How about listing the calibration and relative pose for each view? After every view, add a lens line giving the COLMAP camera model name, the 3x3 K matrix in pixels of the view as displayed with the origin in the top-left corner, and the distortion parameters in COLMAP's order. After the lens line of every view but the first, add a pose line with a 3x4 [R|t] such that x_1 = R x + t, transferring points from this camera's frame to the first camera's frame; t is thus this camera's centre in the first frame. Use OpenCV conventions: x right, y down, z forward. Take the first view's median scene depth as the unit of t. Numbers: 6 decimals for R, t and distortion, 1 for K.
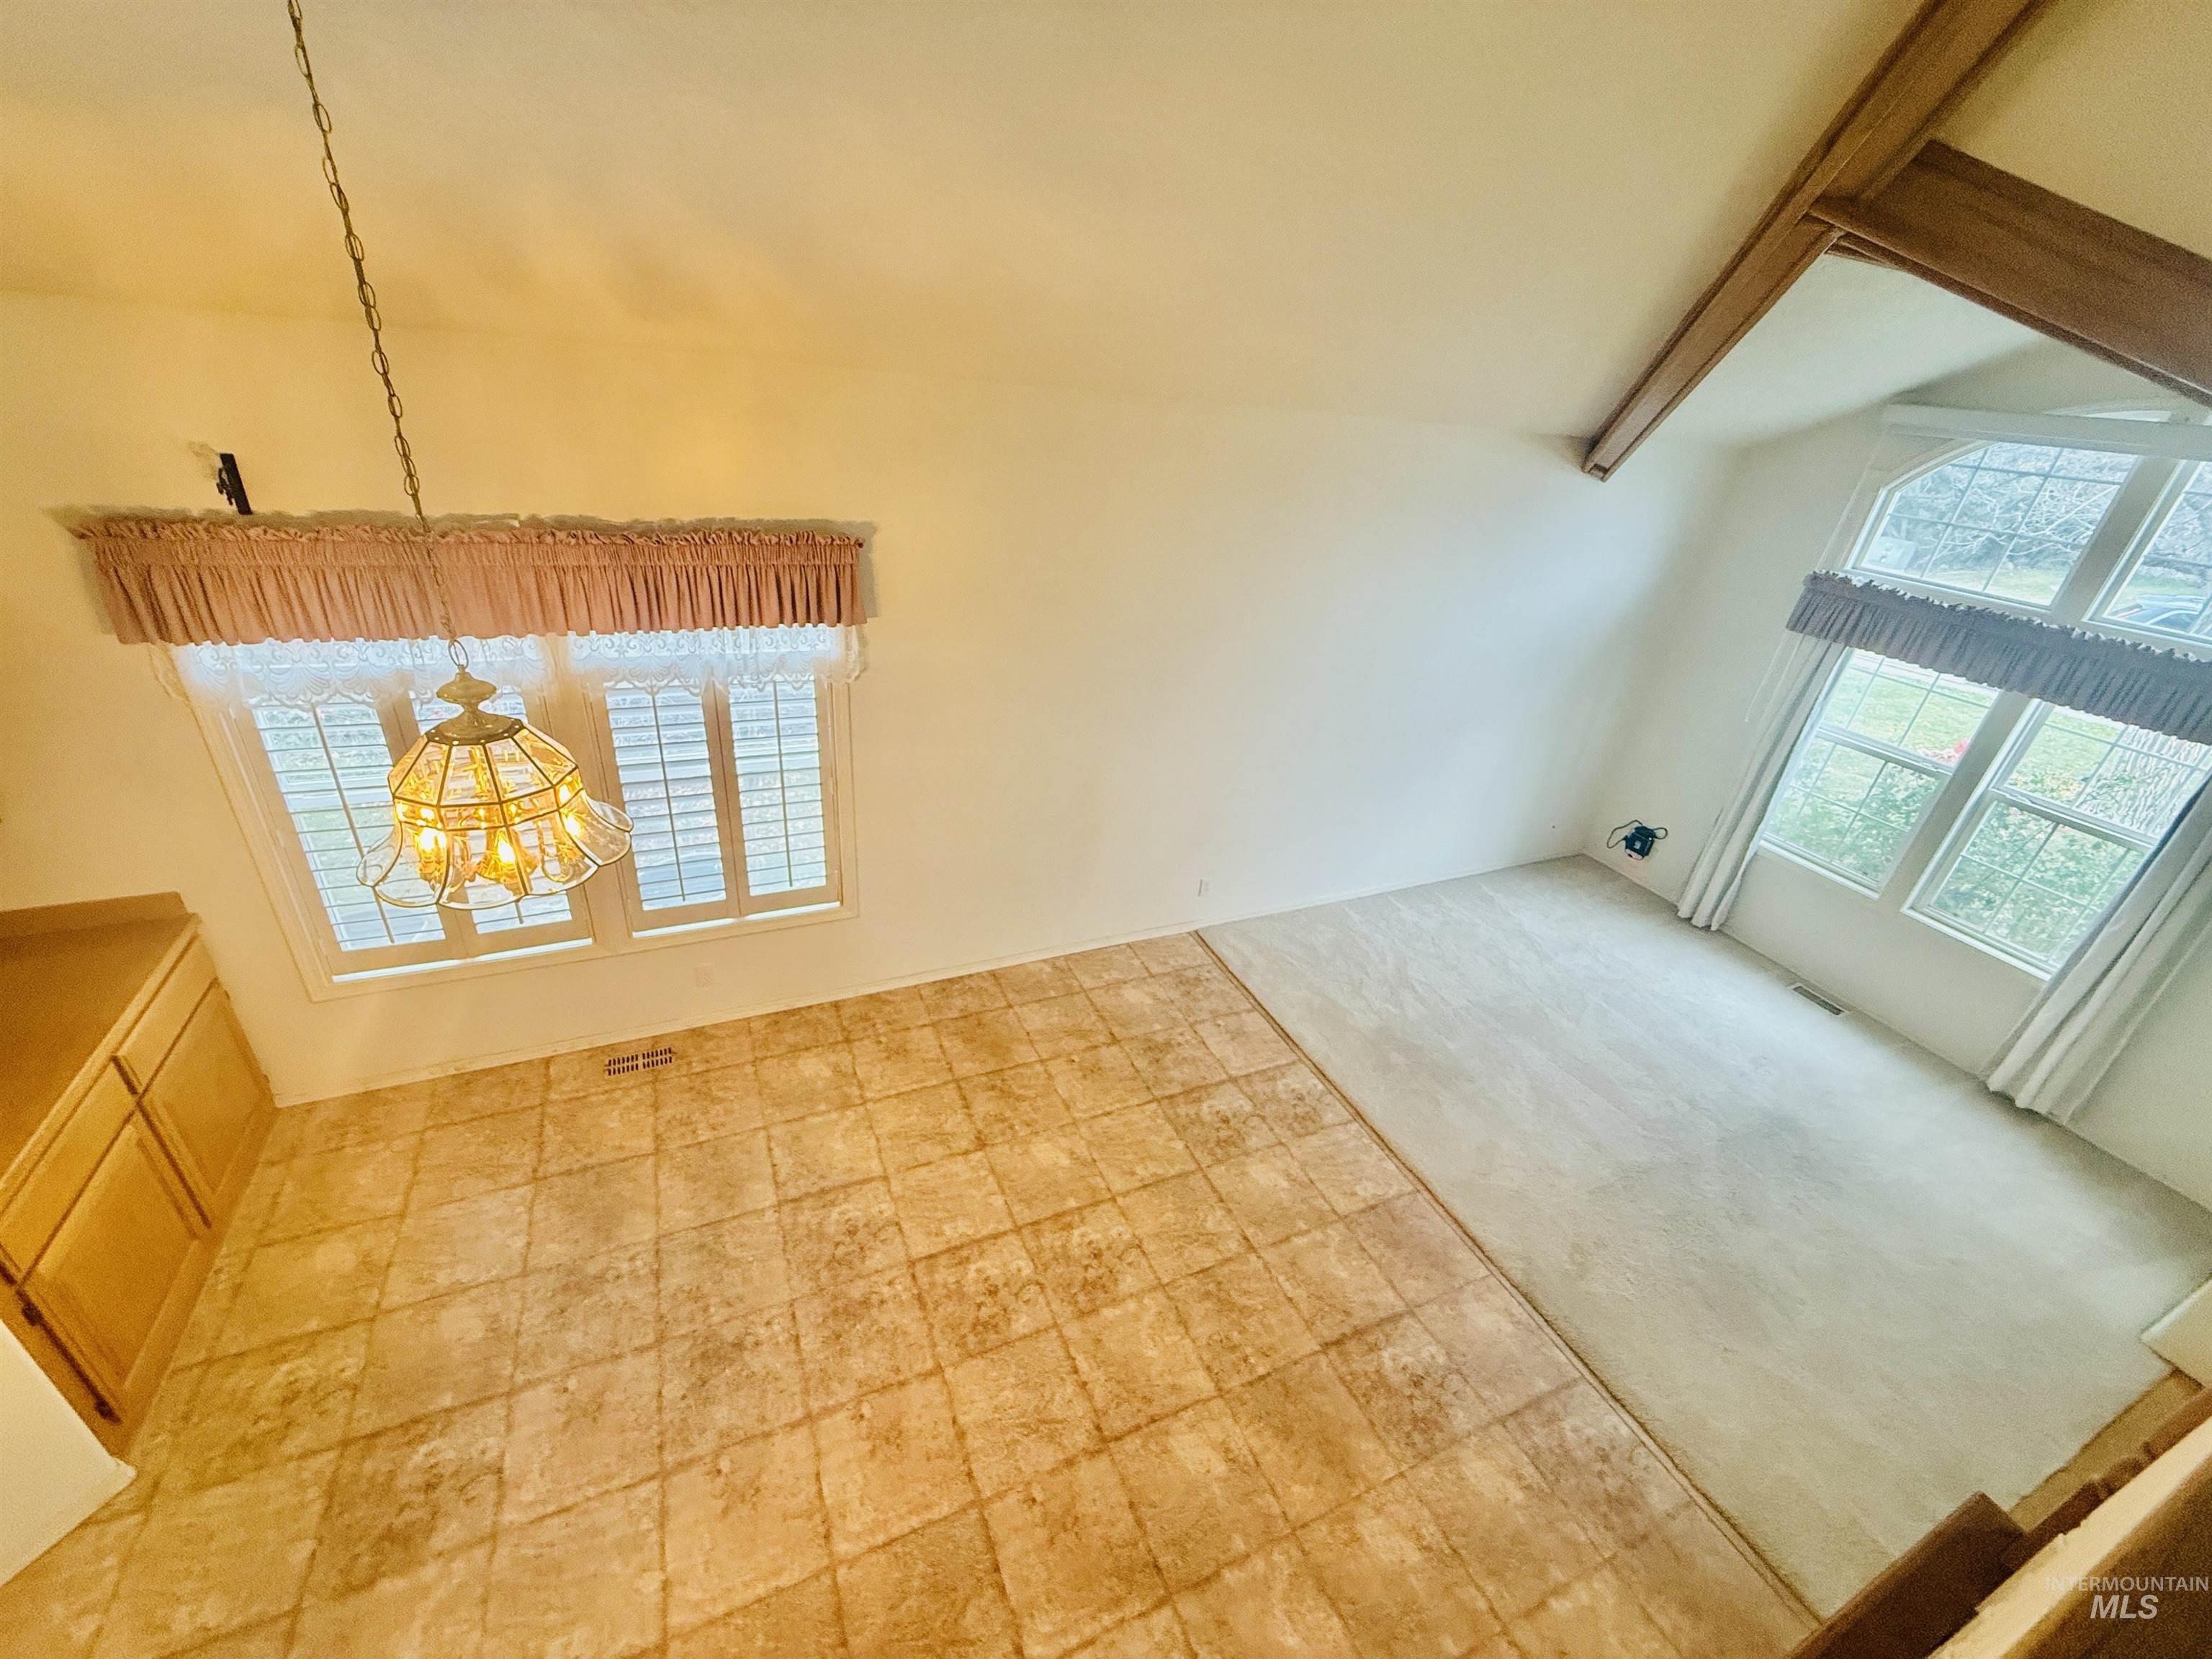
lens RADIAL K [[878.8, 0, 1099.1], [0, 878.8, 830.3], [0, 0, 1]] dist [-0.001154, 0.000260]
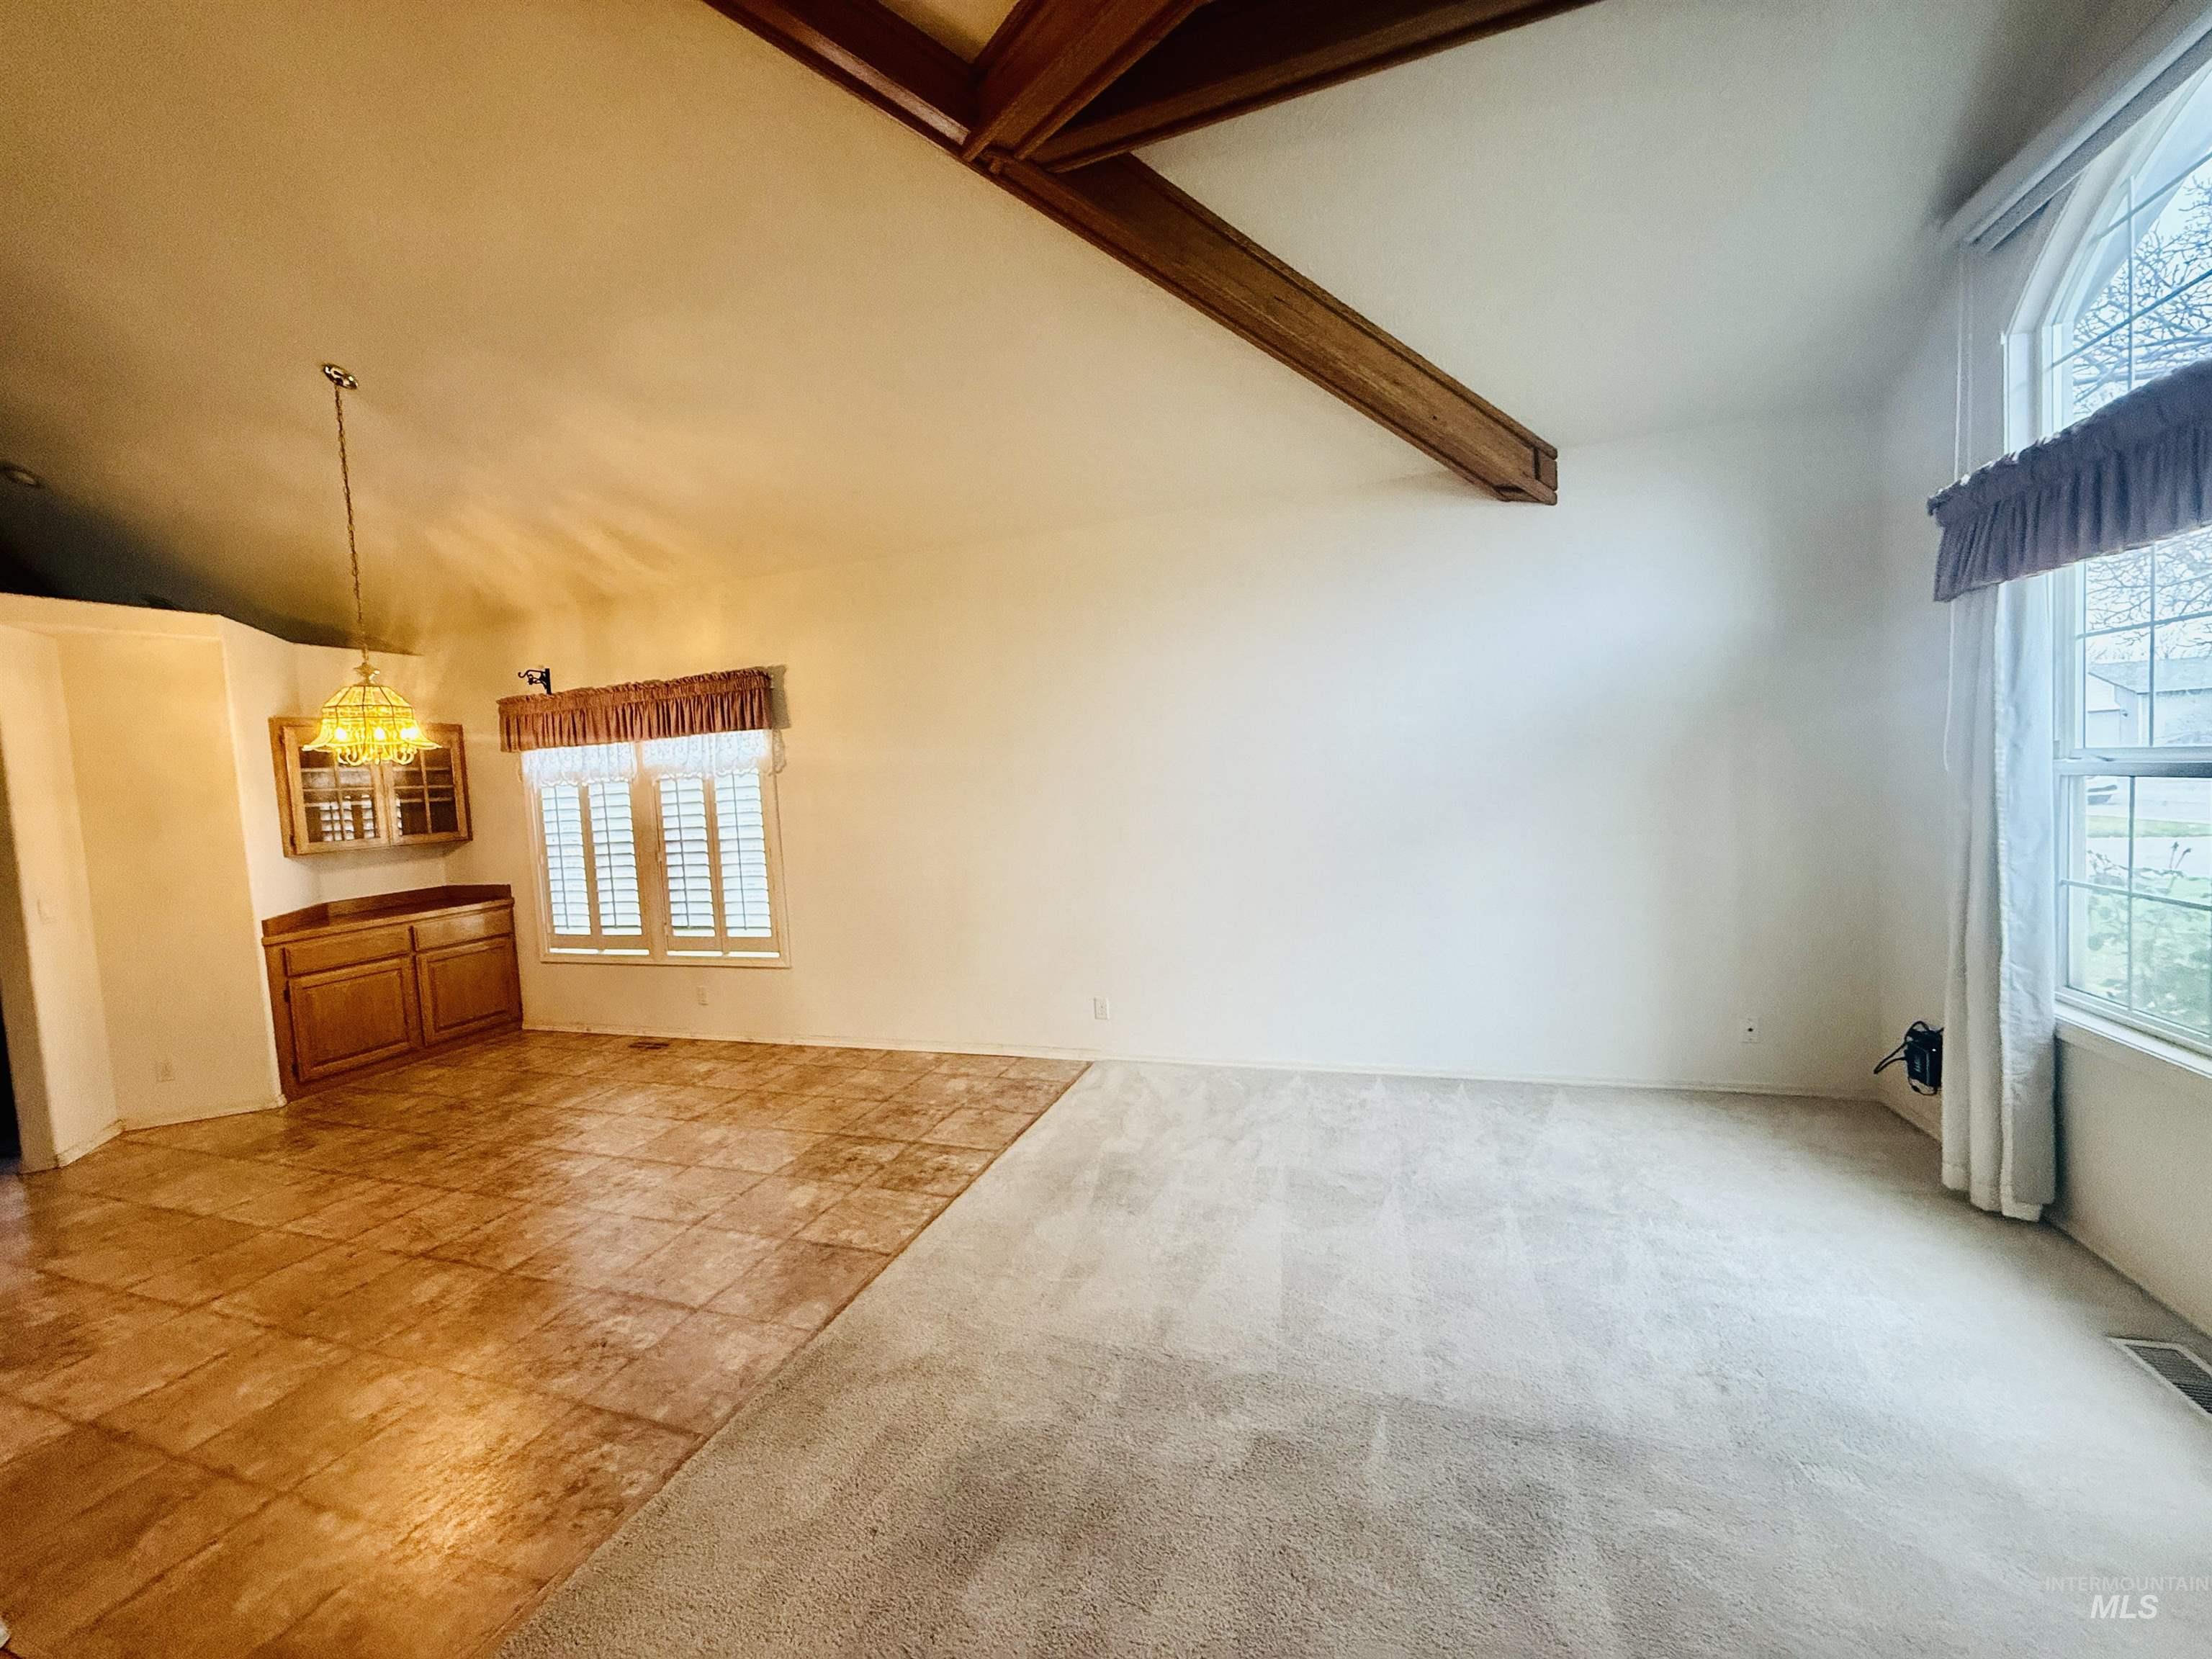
lens RADIAL K [[878.8, 0, 1099.1], [0, 878.8, 830.3], [0, 0, 1]] dist [-0.001154, 0.000260]
pose [[0.713546, -0.092217, -0.694513, 1.039990], [-0.214748, 0.914796, -0.342099, 0.281172], [0.666885, 0.393248, 0.632945, 0.462121]]
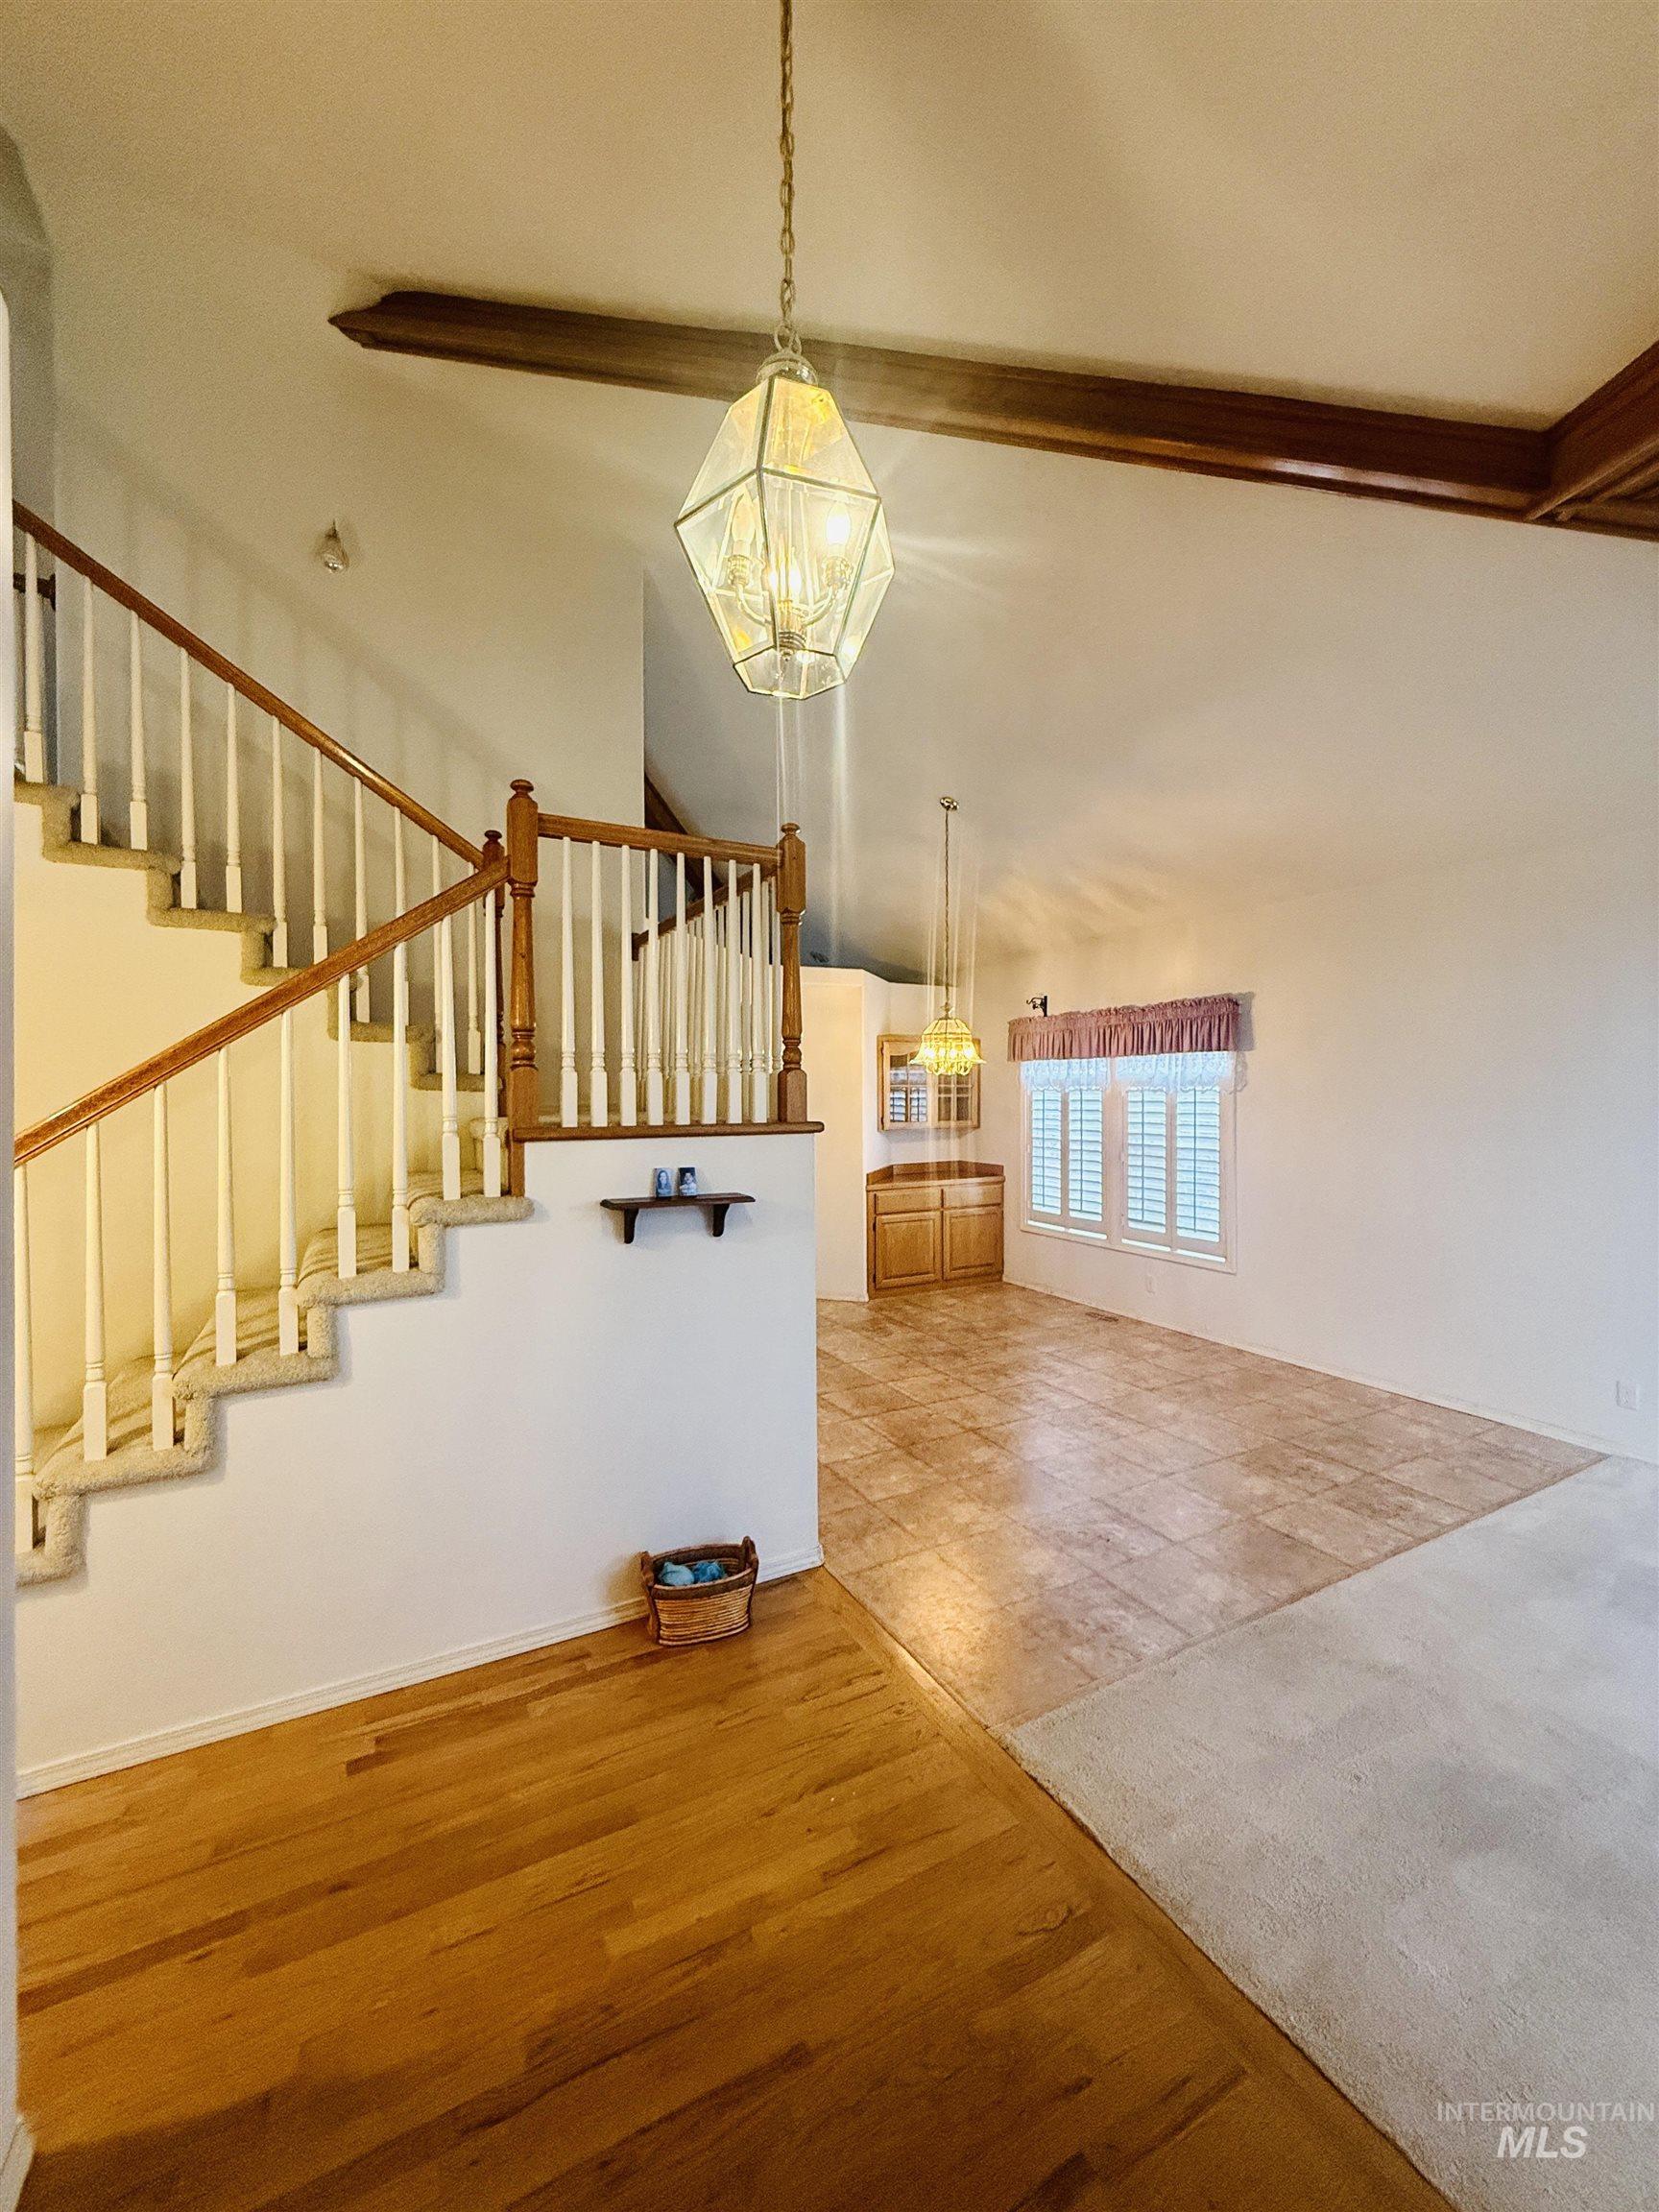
lens RADIAL K [[878.8, 0, 831.5], [0, 878.8, 1099.5], [0, 0, 1]] dist [-0.001154, 0.000260]
pose [[0.075142, -0.084950, -0.993548, 1.153019], [-0.460729, 0.880680, -0.110144, 0.327089], [0.884354, 0.466033, 0.027037, 0.320588]]
